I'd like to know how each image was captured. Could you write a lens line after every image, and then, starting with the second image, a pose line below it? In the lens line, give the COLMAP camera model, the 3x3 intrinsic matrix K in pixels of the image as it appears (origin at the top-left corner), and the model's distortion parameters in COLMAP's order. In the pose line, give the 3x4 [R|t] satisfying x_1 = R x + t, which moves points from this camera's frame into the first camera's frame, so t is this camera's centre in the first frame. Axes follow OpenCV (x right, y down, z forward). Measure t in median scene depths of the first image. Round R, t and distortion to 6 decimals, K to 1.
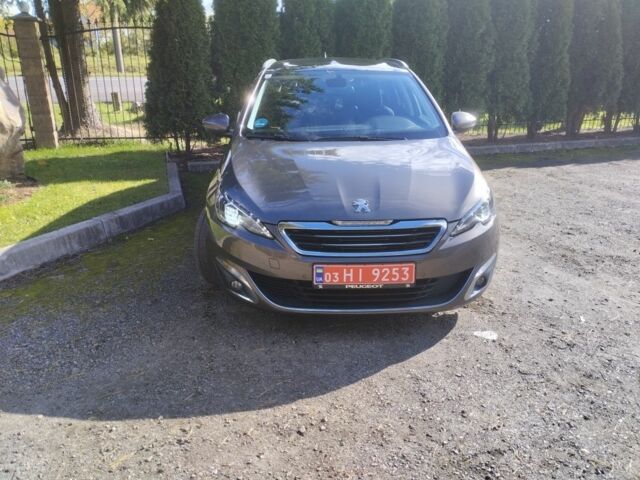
lens RADIAL K [[571.9, 0, 320.0], [0, 571.9, 240.0], [0, 0, 1]] dist [0.008068, 0.004846]
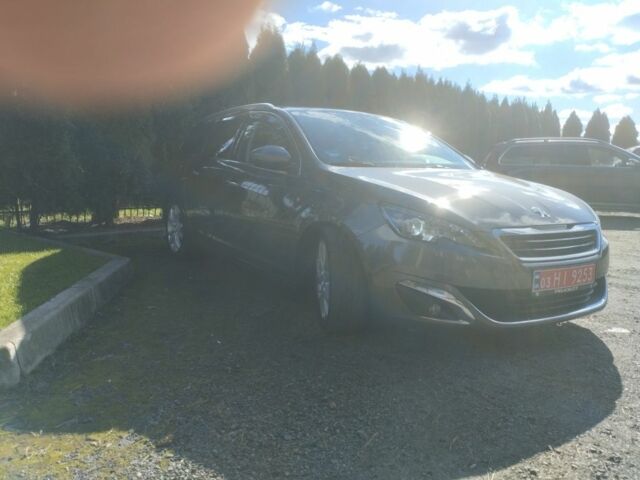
lens RADIAL K [[571.9, 0, 320.0], [0, 571.9, 240.0], [0, 0, 1]] dist [0.008068, 0.004846]
pose [[0.877102, -0.056681, 0.476949, -0.763964], [0.133703, 0.982575, -0.129109, 0.067967], [-0.461320, 0.177011, 0.869397, 0.324196]]
